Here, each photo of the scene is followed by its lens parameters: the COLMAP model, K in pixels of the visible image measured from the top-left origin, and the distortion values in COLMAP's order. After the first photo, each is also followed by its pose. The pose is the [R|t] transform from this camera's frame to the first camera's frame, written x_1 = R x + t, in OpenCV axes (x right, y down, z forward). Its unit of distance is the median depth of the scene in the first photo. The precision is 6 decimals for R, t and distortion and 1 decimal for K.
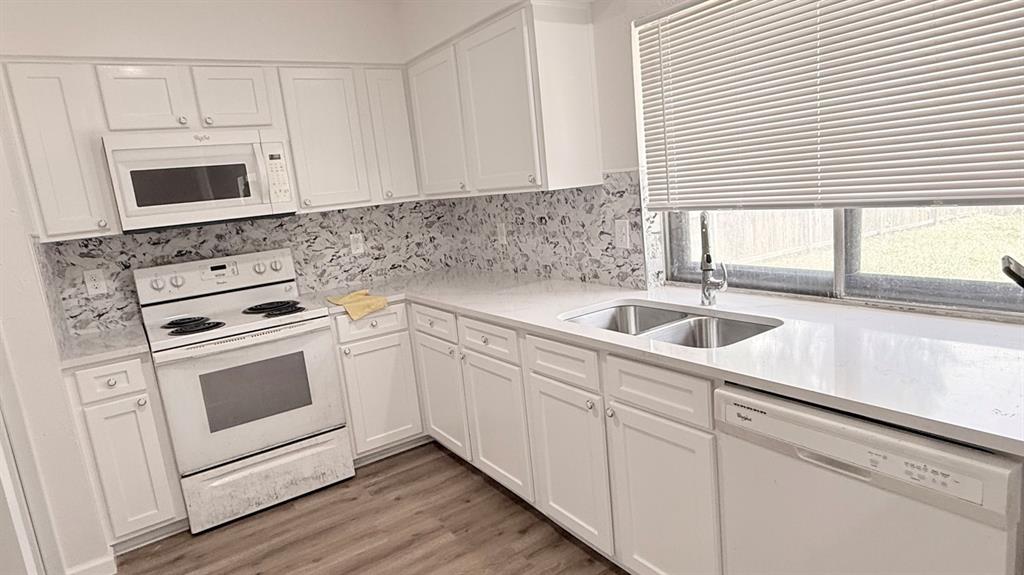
lens RADIAL K [[591.5, 0, 514.2], [0, 591.5, 290.3], [0, 0, 1]] dist [-0.001150, -0.000422]
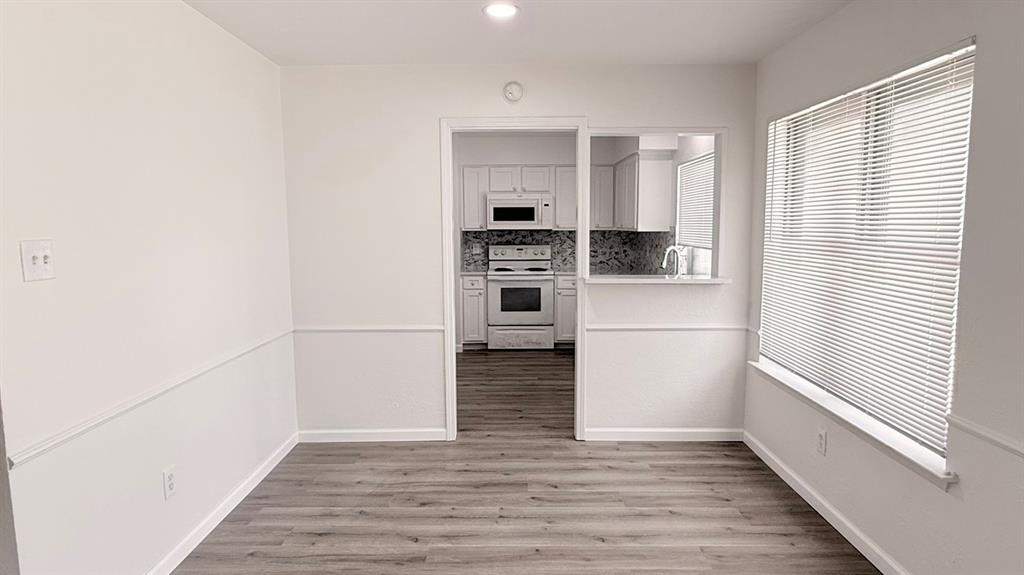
lens RADIAL K [[591.5, 0, 508.1], [0, 591.5, 291.5], [0, 0, 1]] dist [-0.001150, -0.000422]
pose [[0.820557, 0.161025, -0.548413, 0.787171], [-0.179359, 0.983572, 0.020432, 0.087484], [0.542694, 0.081597, 0.835958, -0.983339]]
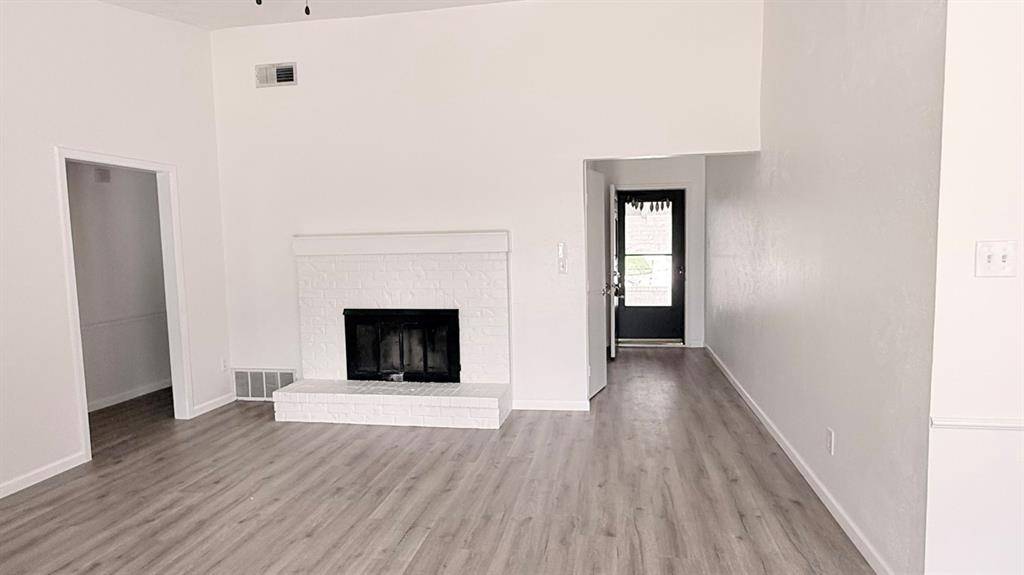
lens RADIAL K [[591.5, 0, 514.3], [0, 591.5, 288.1], [0, 0, 1]] dist [-0.001150, -0.000422]
pose [[-0.690096, 0.175066, -0.702225, 0.912441], [-0.041576, 0.959109, 0.279966, 0.020851], [0.722523, 0.222399, -0.654599, -0.690066]]
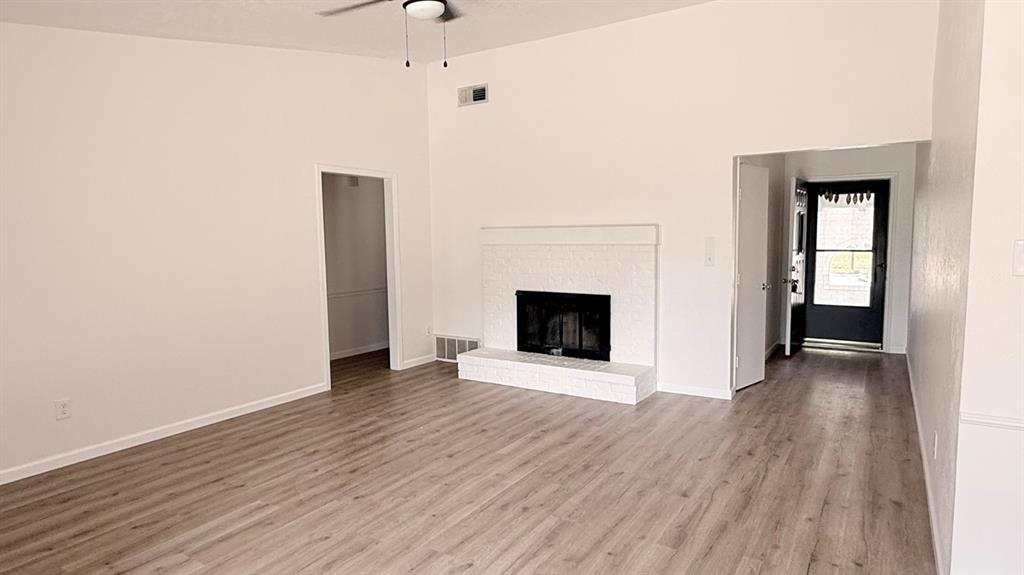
lens RADIAL K [[591.5, 0, 515.0], [0, 591.5, 286.4], [0, 0, 1]] dist [-0.001150, -0.000422]
pose [[-0.908792, 0.146926, -0.390526, 0.851903], [0.028217, 0.955450, 0.293800, -0.028462], [0.416295, 0.255983, -0.872451, -0.395334]]
